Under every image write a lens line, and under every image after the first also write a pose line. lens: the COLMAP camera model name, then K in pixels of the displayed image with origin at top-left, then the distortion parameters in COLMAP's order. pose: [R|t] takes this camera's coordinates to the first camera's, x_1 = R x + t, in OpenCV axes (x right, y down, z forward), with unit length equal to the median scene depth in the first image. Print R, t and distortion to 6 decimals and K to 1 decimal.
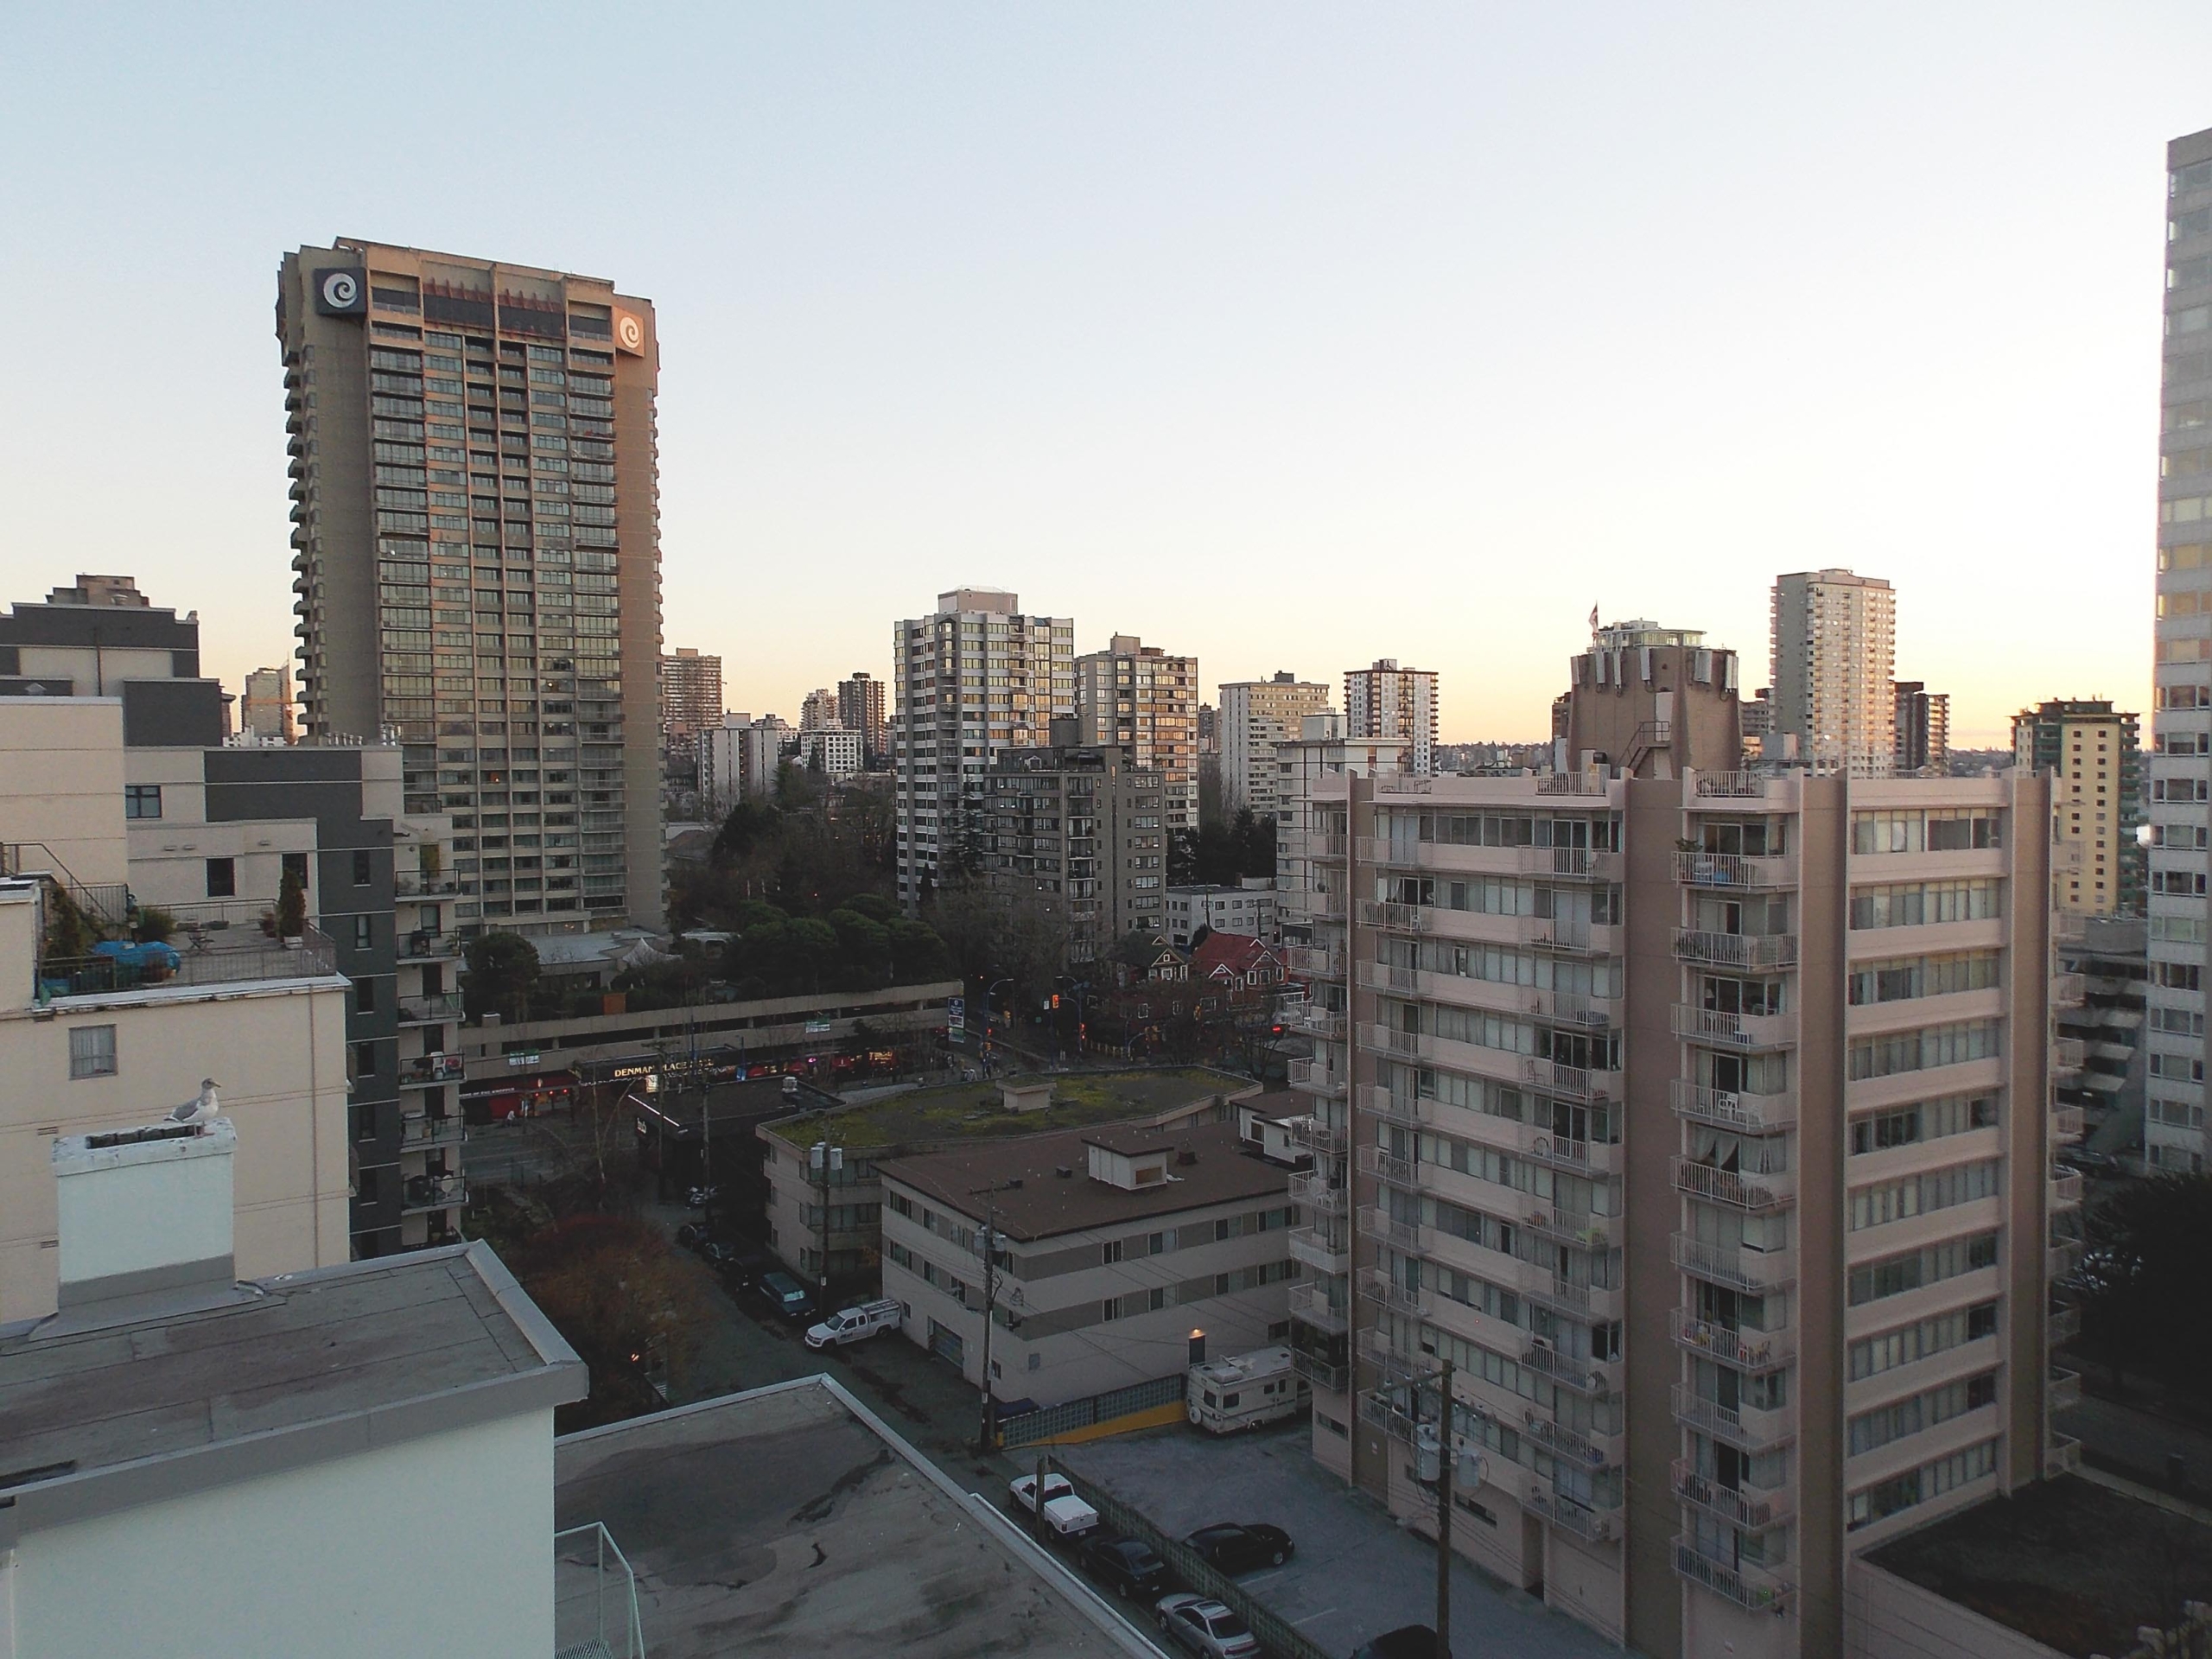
lens RADIAL K [[1546.8, 0, 1106.0], [0, 1546.8, 829.5], [0, 0, 1]] dist [0.057473, 0.001242]
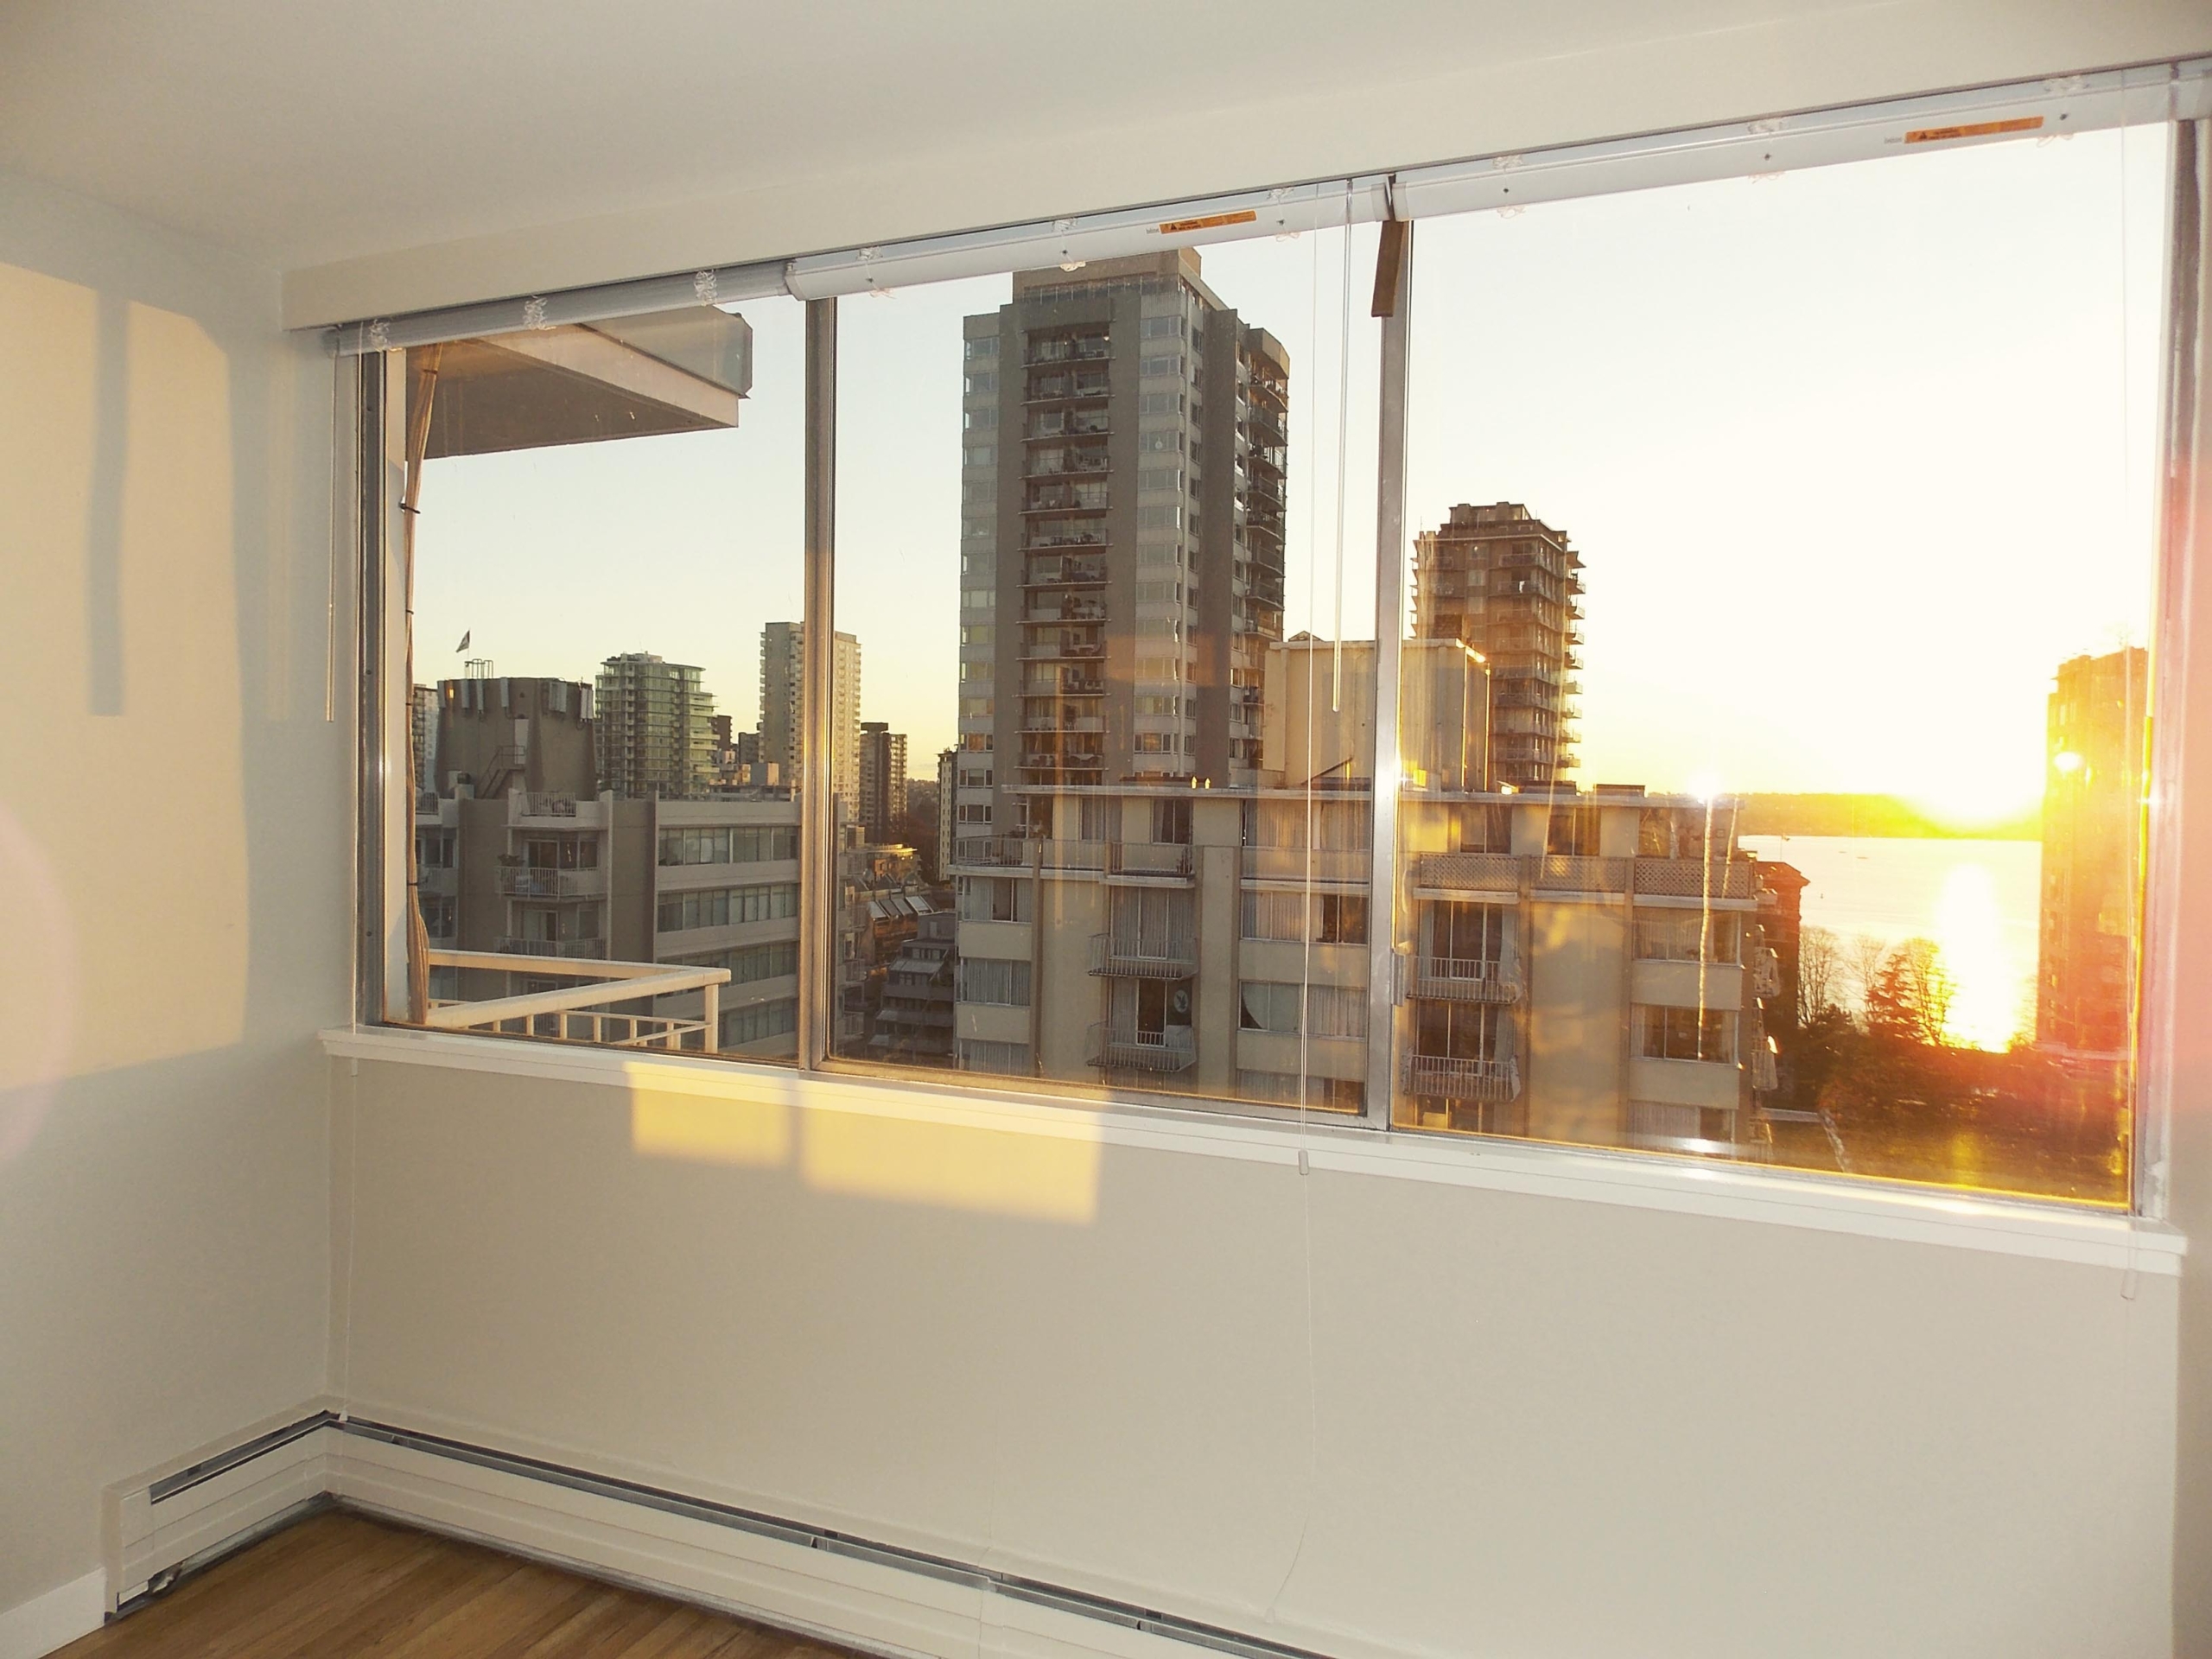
lens RADIAL K [[1469.6, 0, 1106.0], [0, 1469.6, 829.5], [0, 0, 1]] dist [0.020839, 0.001075]
pose [[0.821174, -0.000711, 0.570678, 0.099601], [0.008302, 0.999908, -0.010701, 0.002472], [-0.570618, 0.013525, 0.821104, -0.062126]]
